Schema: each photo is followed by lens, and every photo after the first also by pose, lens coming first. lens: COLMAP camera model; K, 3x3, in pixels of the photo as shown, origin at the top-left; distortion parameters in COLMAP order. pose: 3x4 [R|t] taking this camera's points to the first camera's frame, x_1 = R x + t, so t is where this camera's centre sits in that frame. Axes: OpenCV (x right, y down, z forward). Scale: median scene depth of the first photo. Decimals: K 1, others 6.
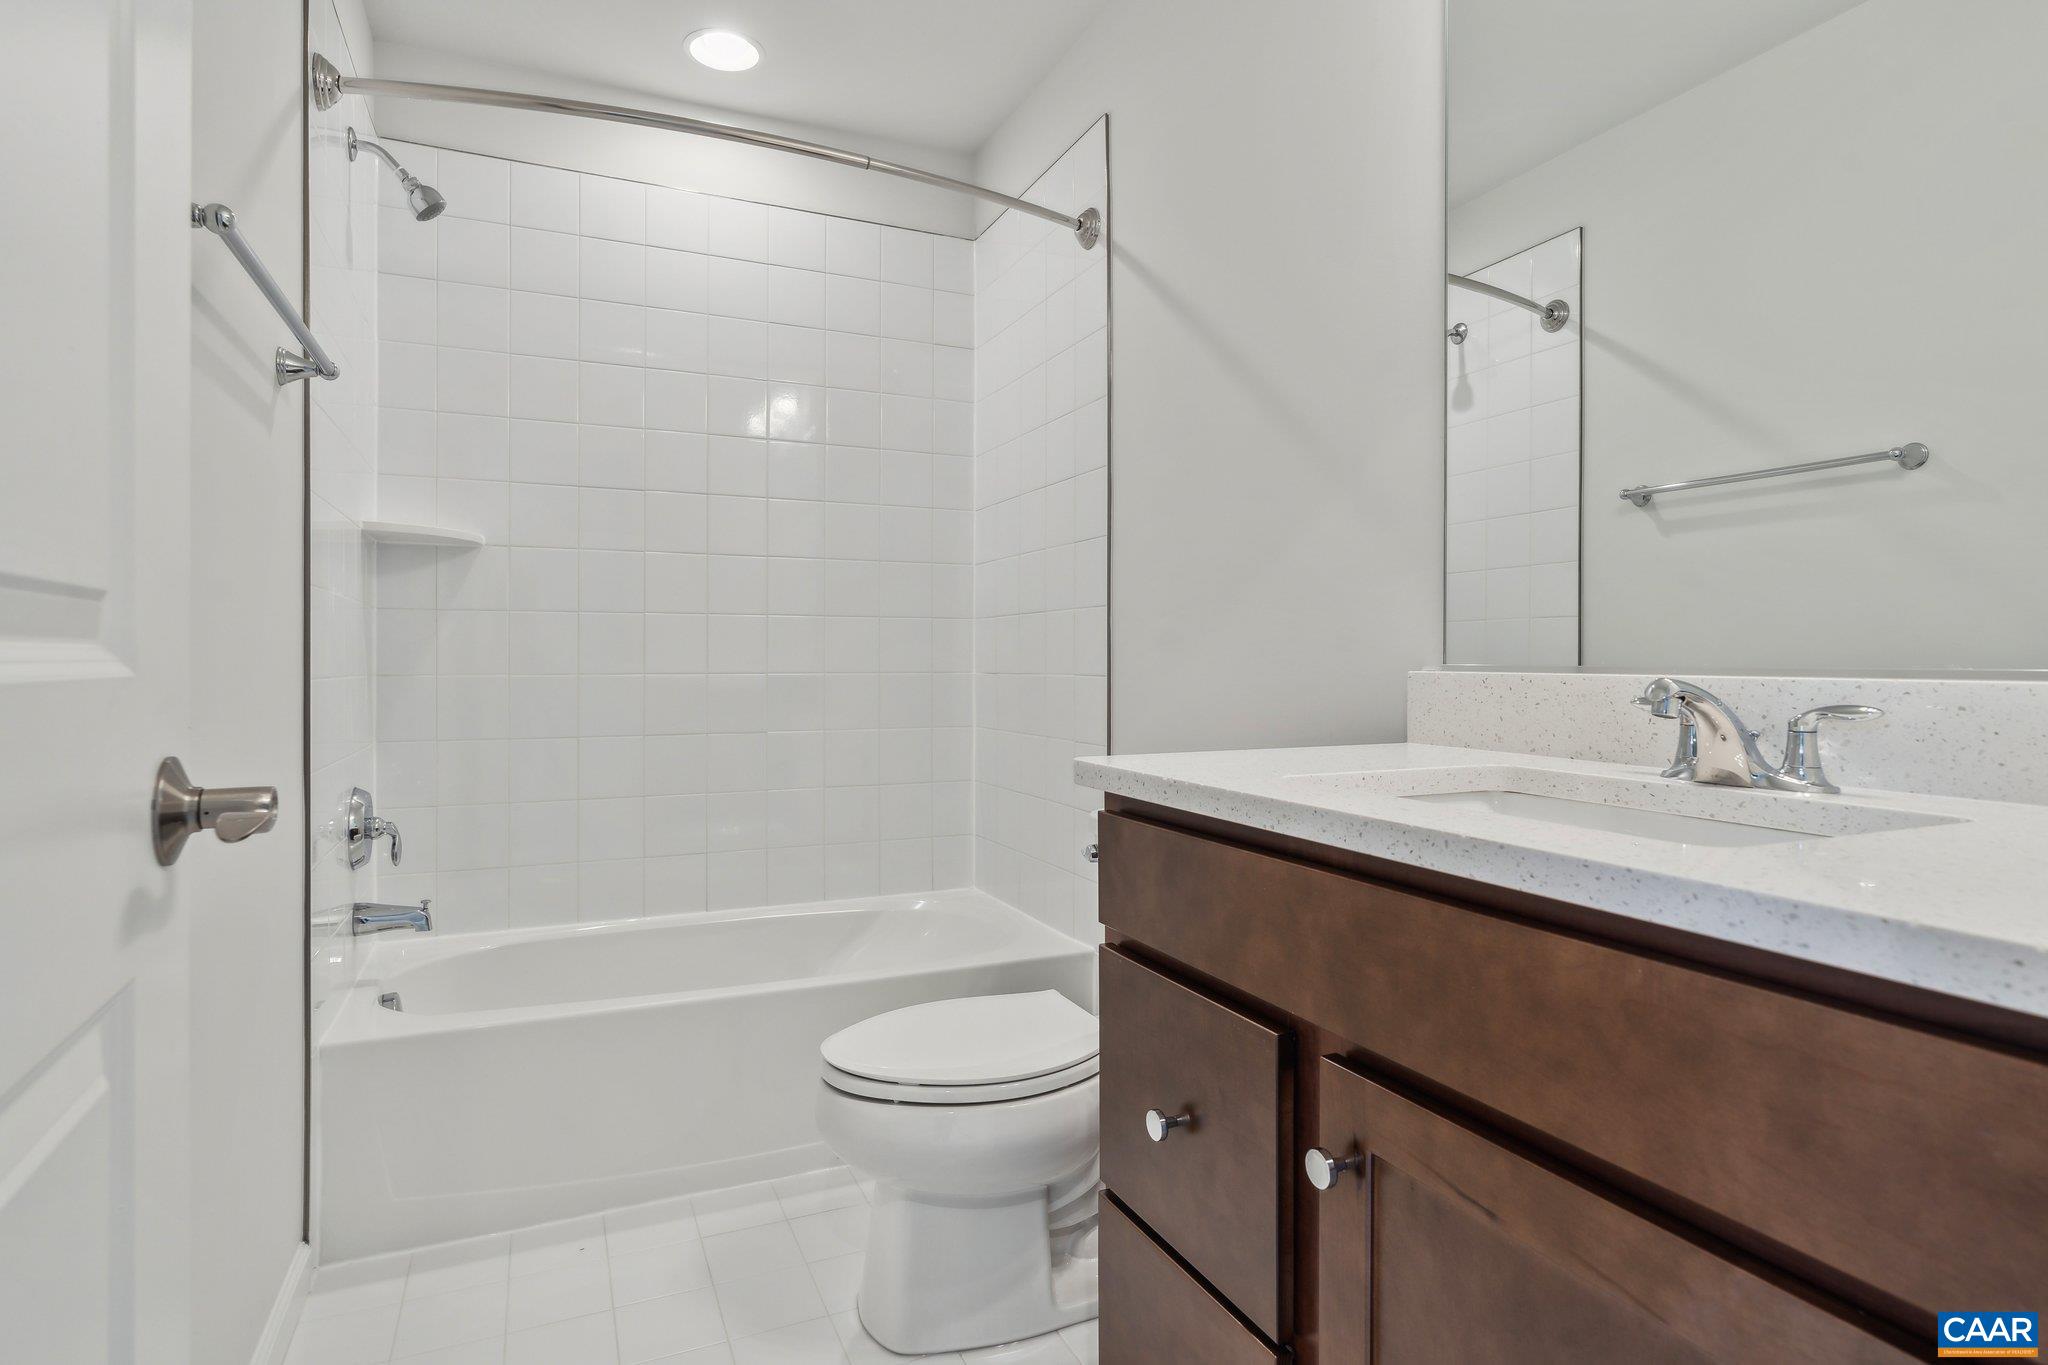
lens RADIAL K [[1041.6, 0, 1016.9], [0, 1041.6, 668.4], [0, 0, 1]] dist [-0.003595, 0.000772]
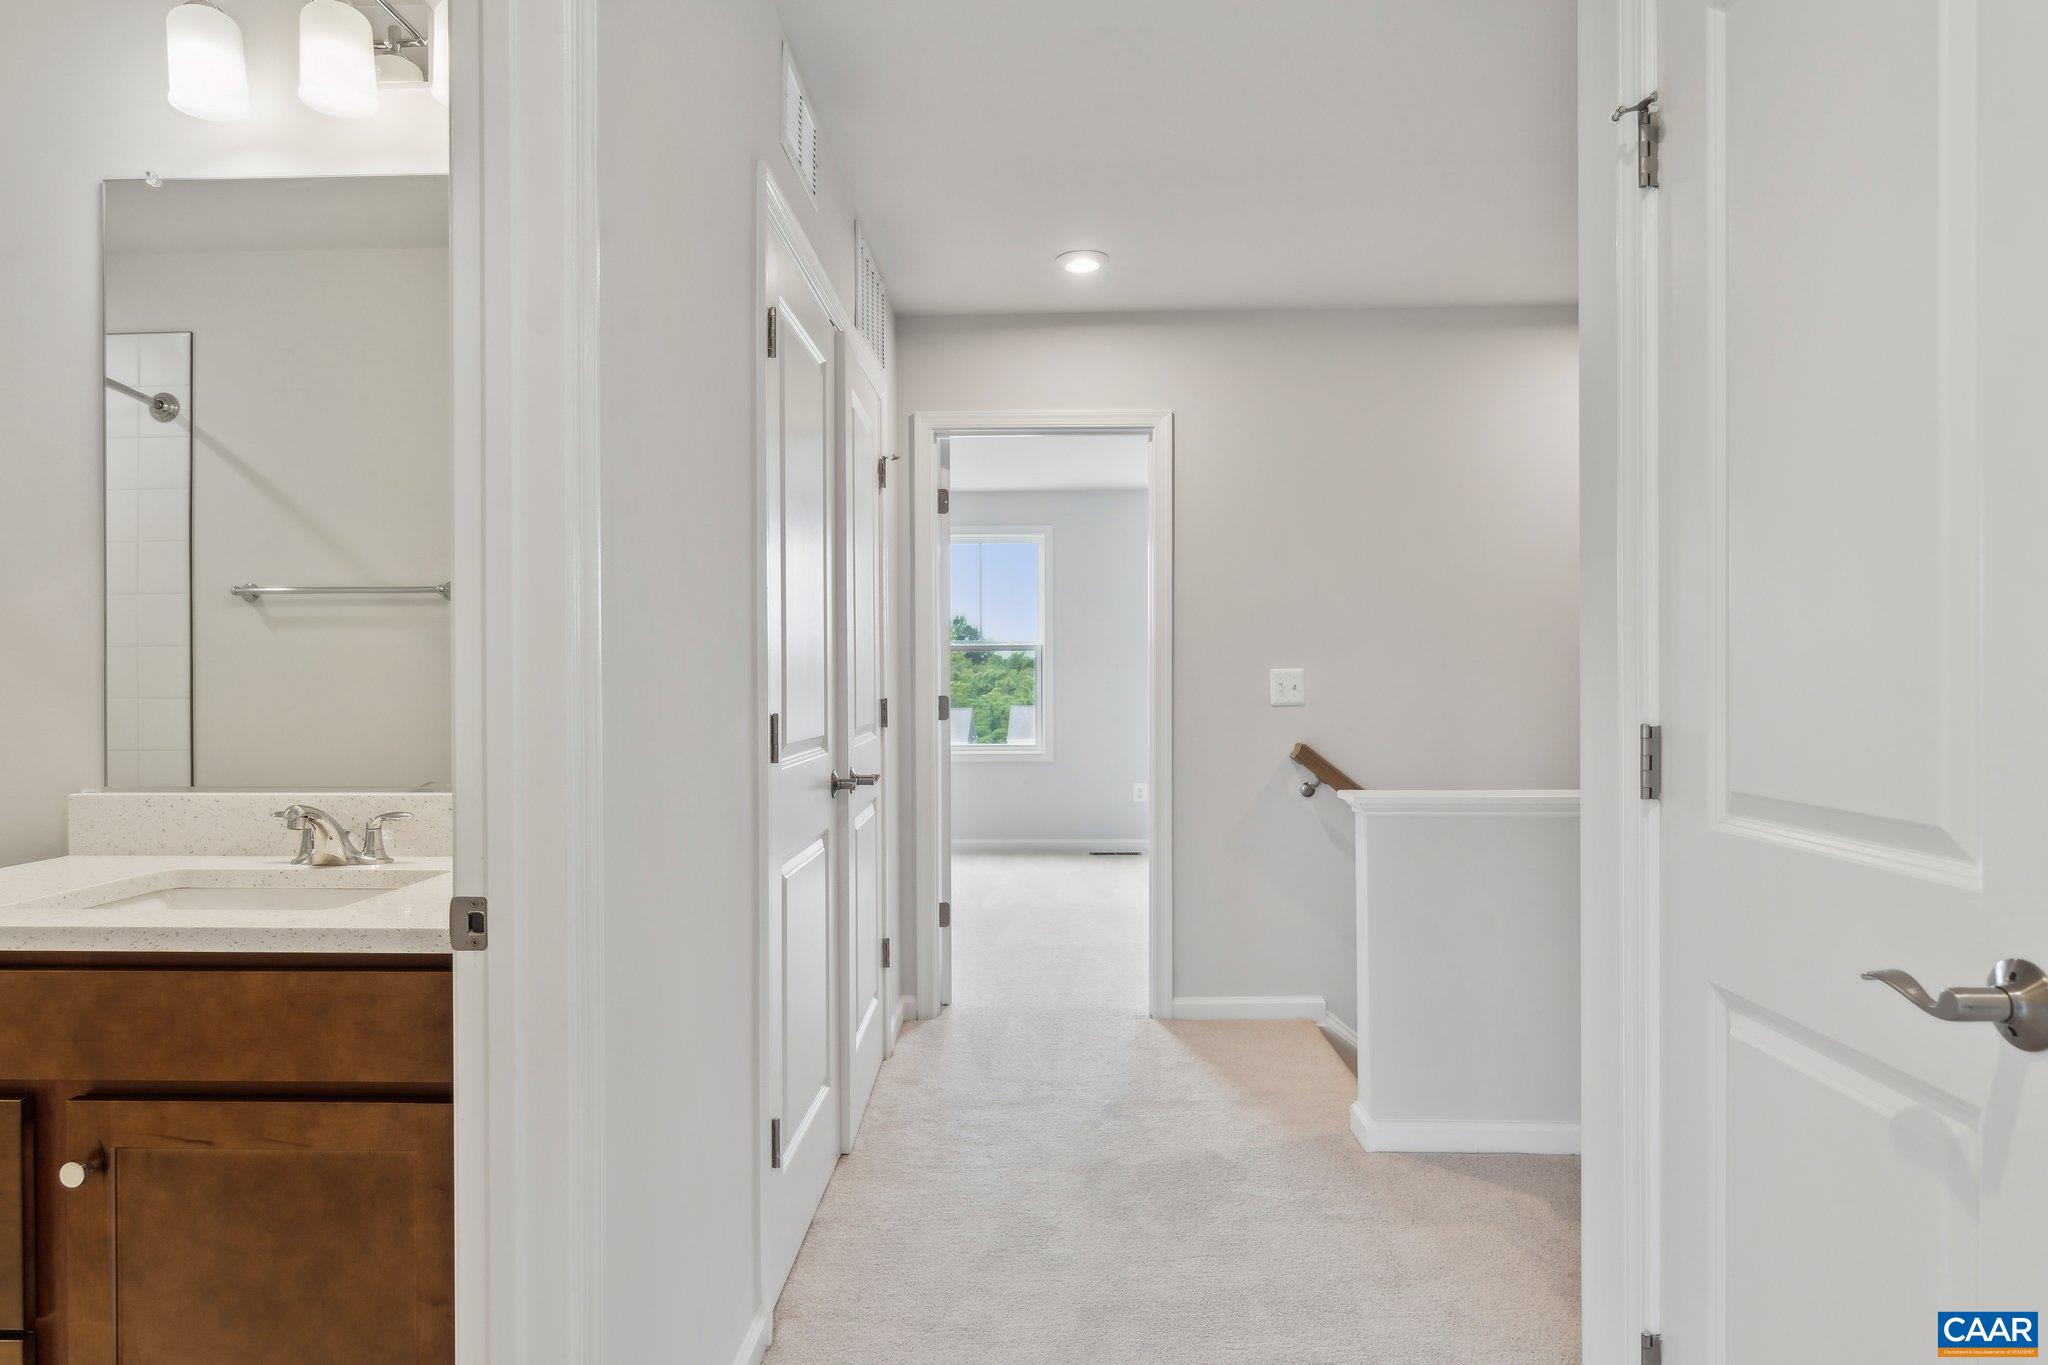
lens RADIAL K [[1197.7, 0, 1023.2], [0, 1197.7, 677.4], [0, 0, 1]] dist [-0.002667, -0.003024]
pose [[0.423173, -0.002394, 0.906046, -0.576119], [0.007571, 0.999971, -0.000894, -0.178507], [-0.906017, 0.007238, 0.423179, -0.804977]]
